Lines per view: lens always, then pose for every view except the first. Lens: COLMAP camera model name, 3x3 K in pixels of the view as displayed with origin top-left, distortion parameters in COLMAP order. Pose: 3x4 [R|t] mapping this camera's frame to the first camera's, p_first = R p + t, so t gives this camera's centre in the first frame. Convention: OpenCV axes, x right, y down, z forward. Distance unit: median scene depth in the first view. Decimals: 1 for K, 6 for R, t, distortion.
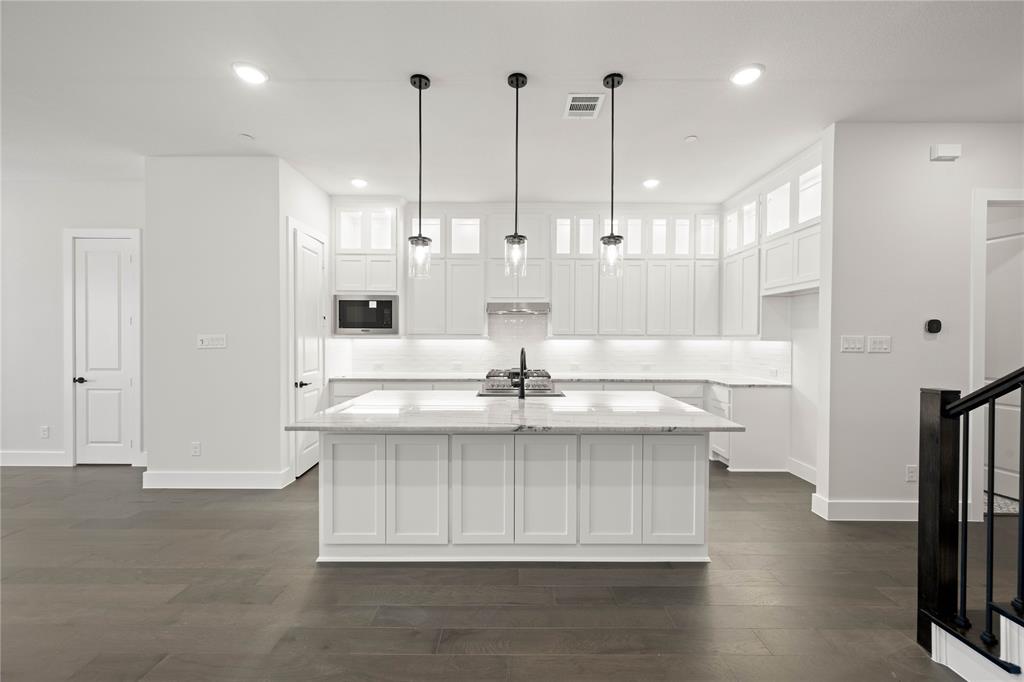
lens RADIAL K [[400.6, 0, 514.0], [0, 400.6, 340.6], [0, 0, 1]] dist [-0.002050, 0.000276]
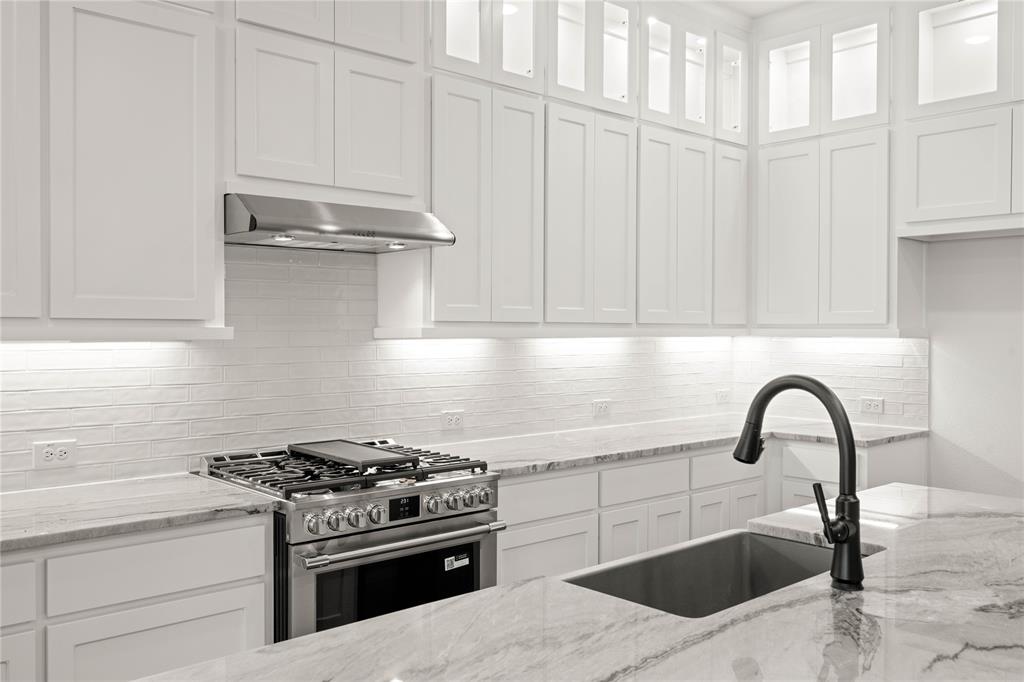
lens RADIAL K [[883.4, 0, 512.0], [0, 883.4, 341.3], [0, 0, 1]] dist [0.008009, -0.004376]
pose [[0.735498, -0.011399, 0.677431, -0.356742], [0.006733, 0.999932, 0.009515, -0.007618], [-0.677494, -0.002437, 0.735524, 0.541291]]
